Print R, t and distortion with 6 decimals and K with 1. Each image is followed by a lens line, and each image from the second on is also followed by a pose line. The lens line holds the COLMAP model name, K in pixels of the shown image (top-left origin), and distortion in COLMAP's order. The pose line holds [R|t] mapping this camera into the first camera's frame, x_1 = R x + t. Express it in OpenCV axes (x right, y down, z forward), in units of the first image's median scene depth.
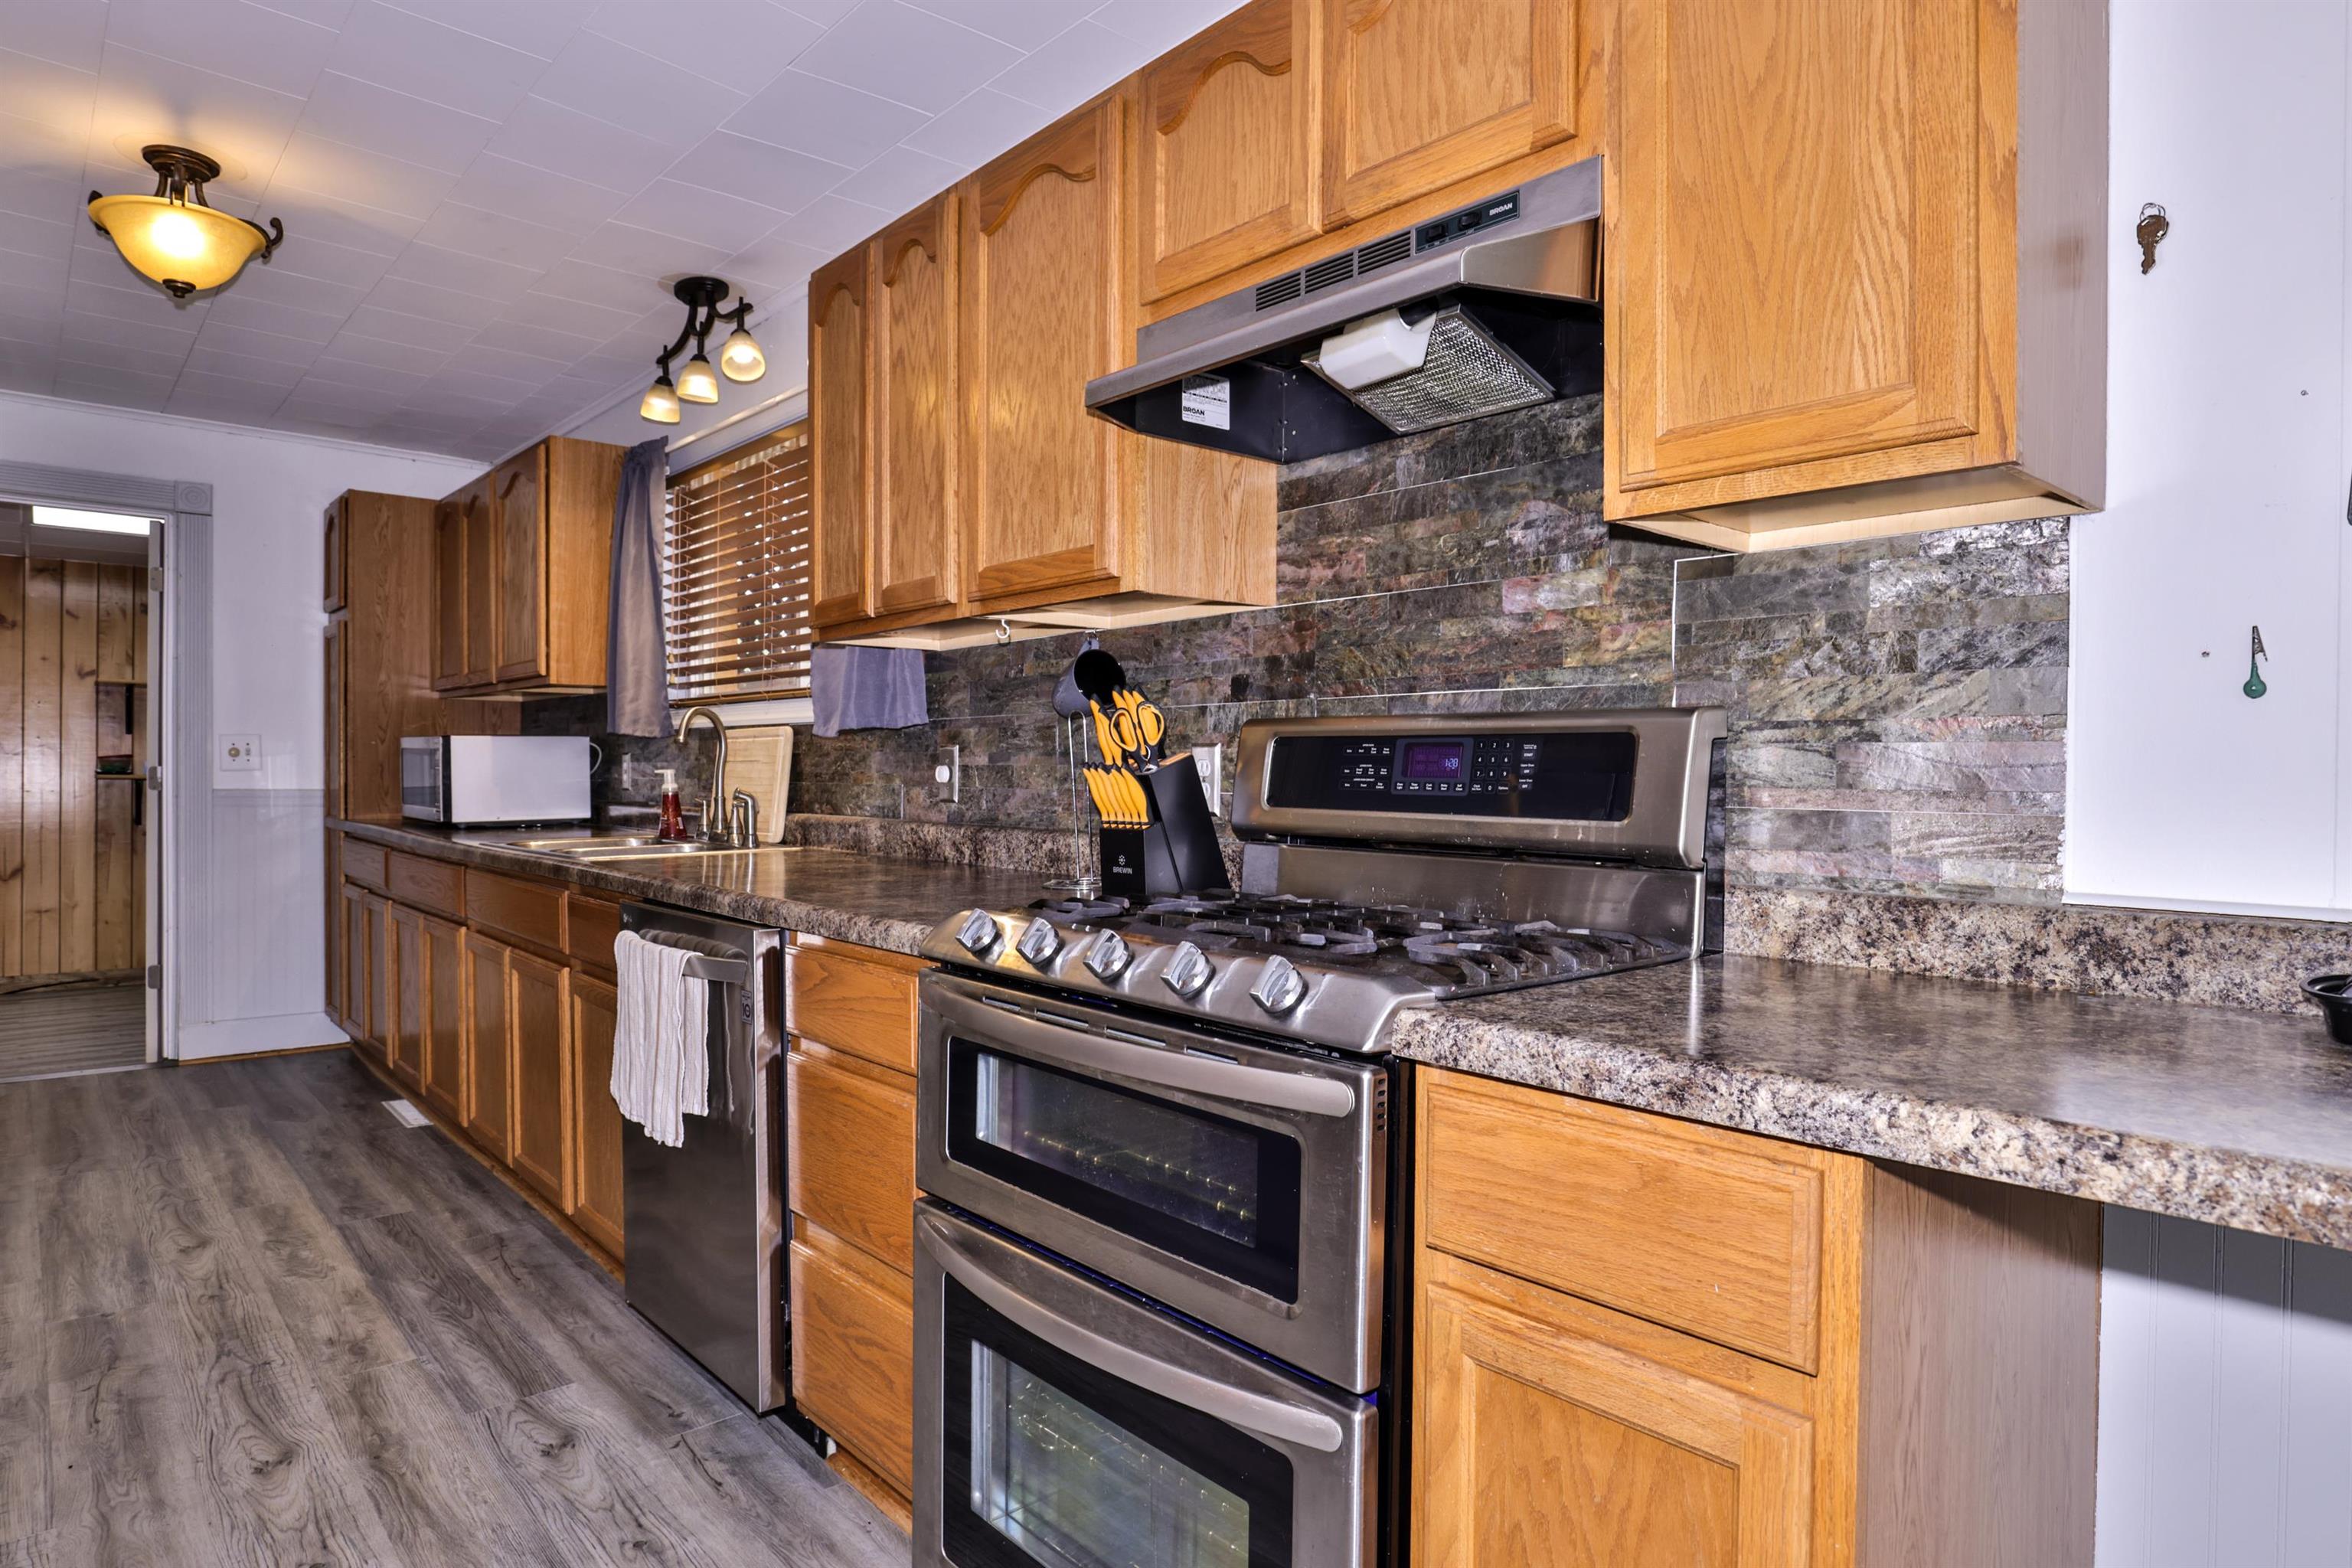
lens RADIAL K [[1334.8, 0, 1191.3], [0, 1334.8, 790.1], [0, 0, 1]] dist [-0.023149, 0.004203]
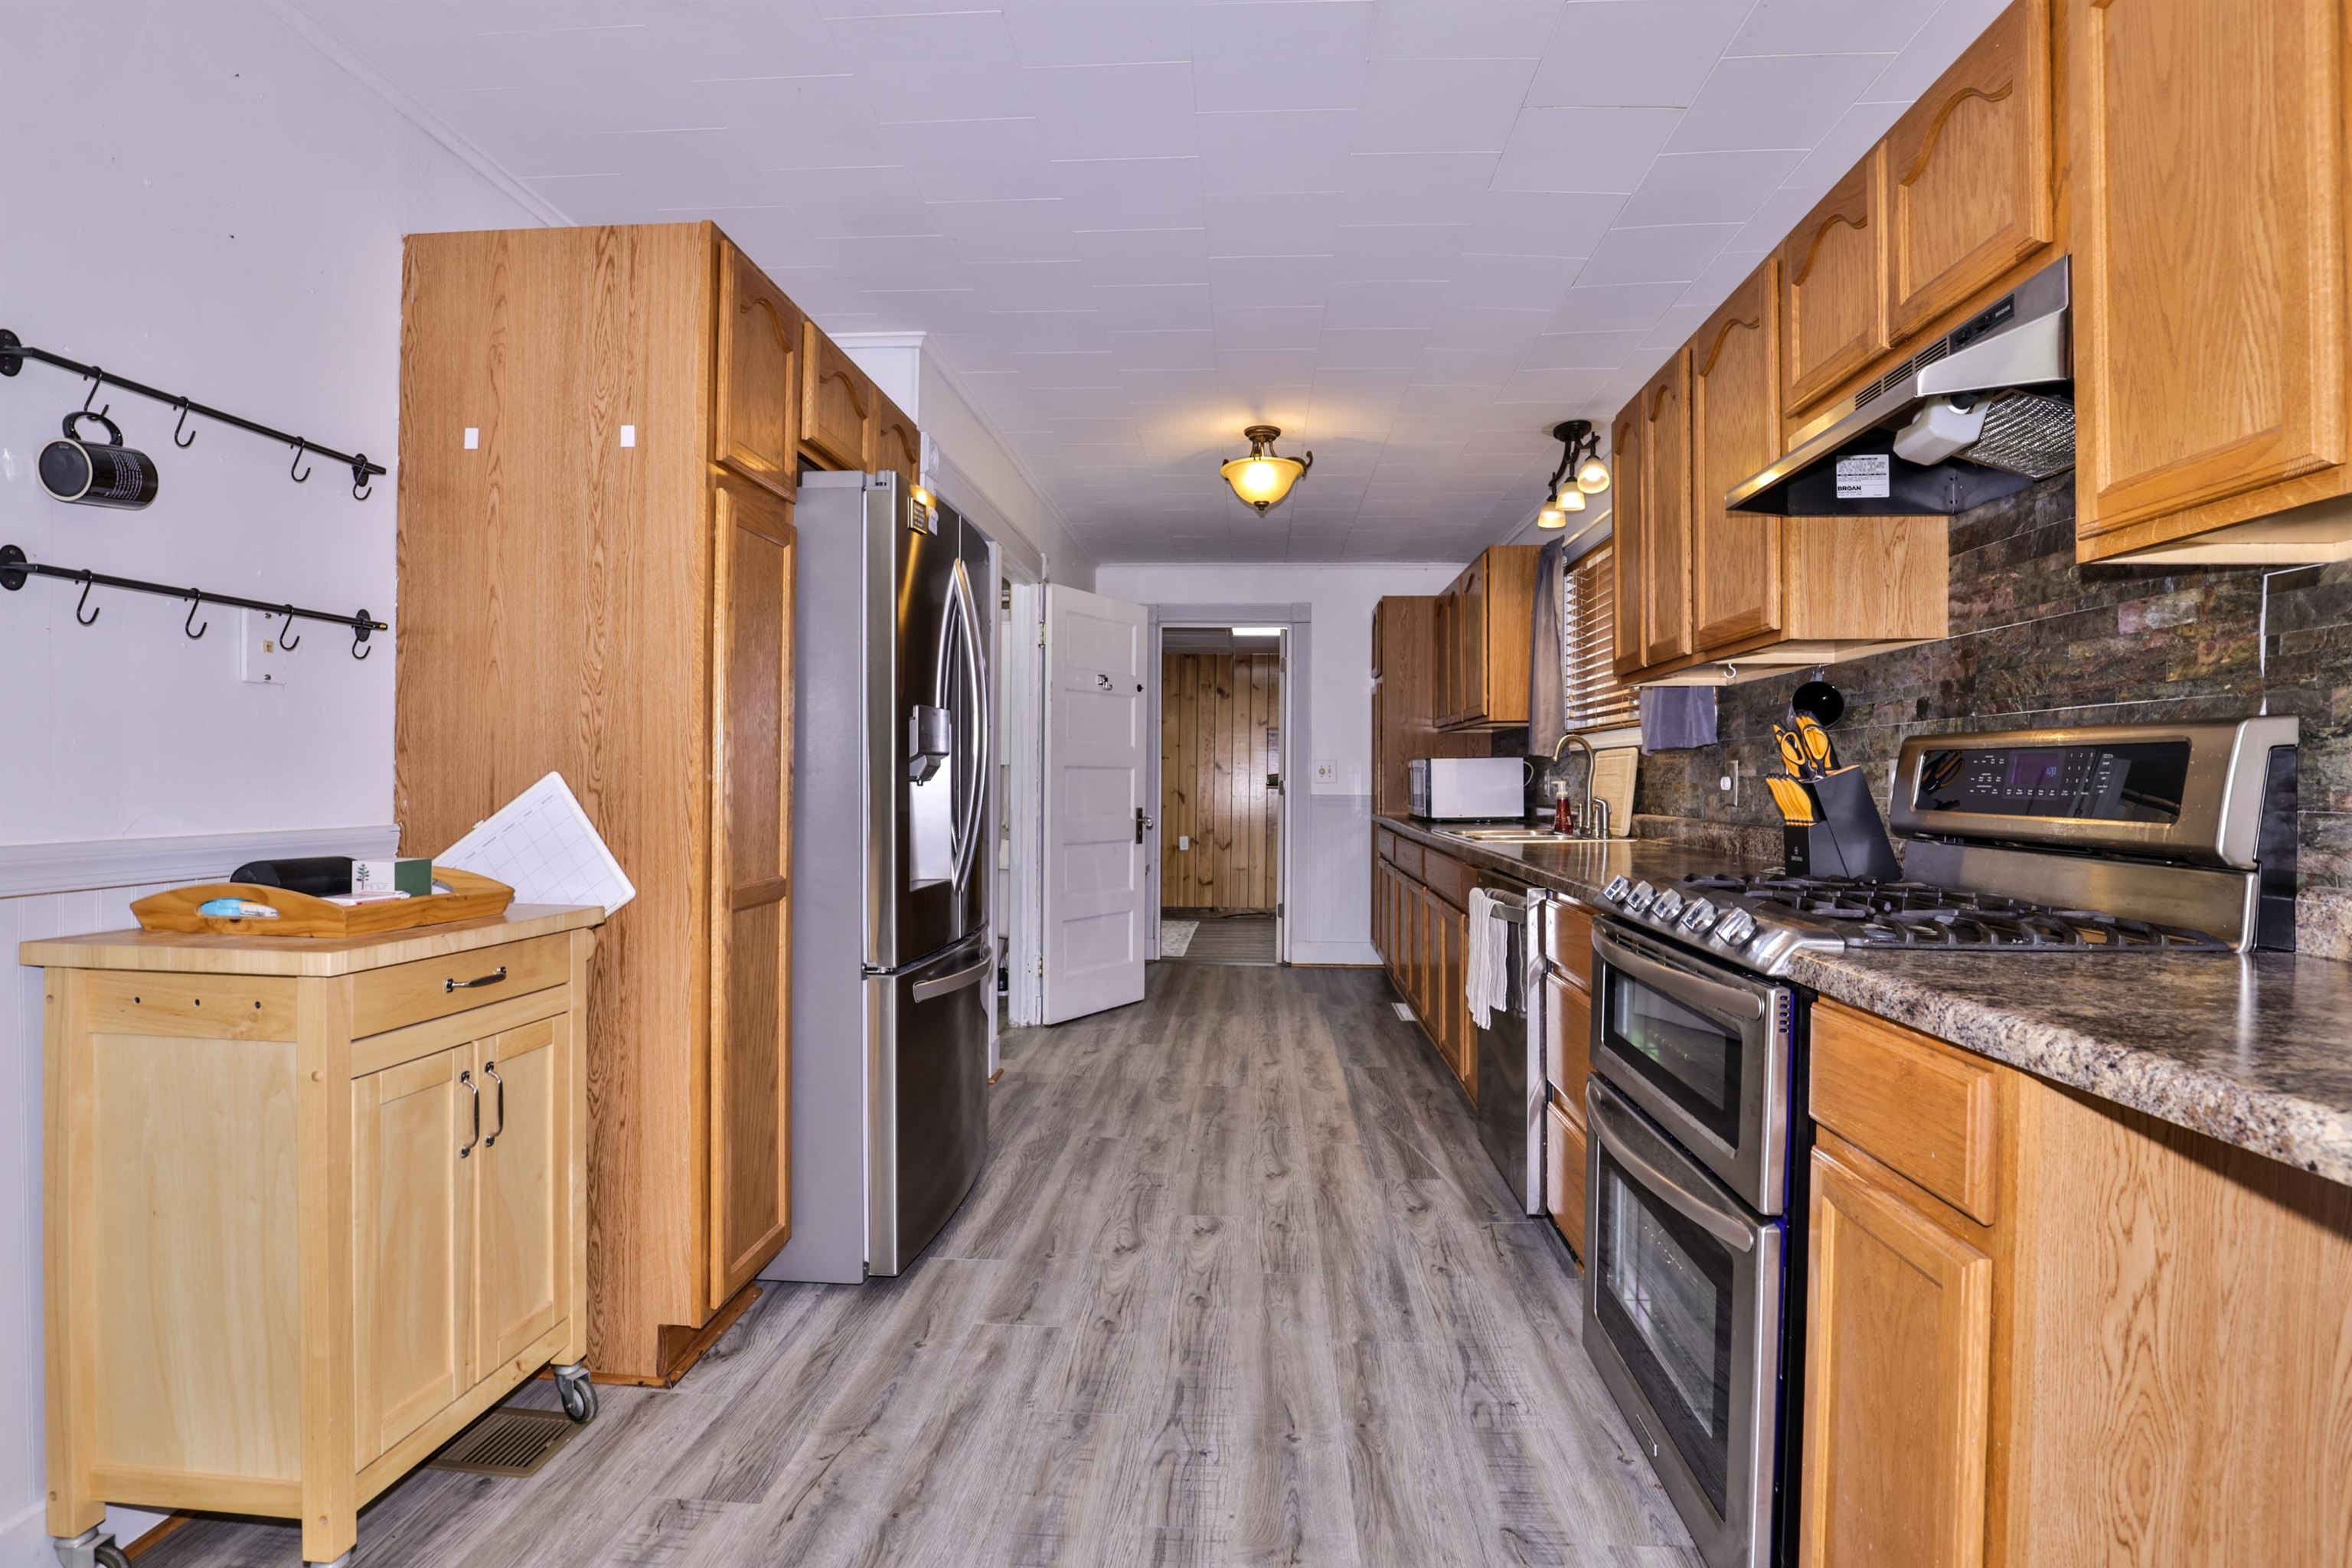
lens RADIAL K [[1143.0, 0, 1185.5], [0, 1143.0, 787.1], [0, 0, 1]] dist [-0.039024, 0.008039]
pose [[0.701463, -0.000477, -0.712706, 0.306682], [-0.007469, 0.999940, -0.008021, 0.005332], [0.712667, 0.010950, 0.701417, -0.164366]]
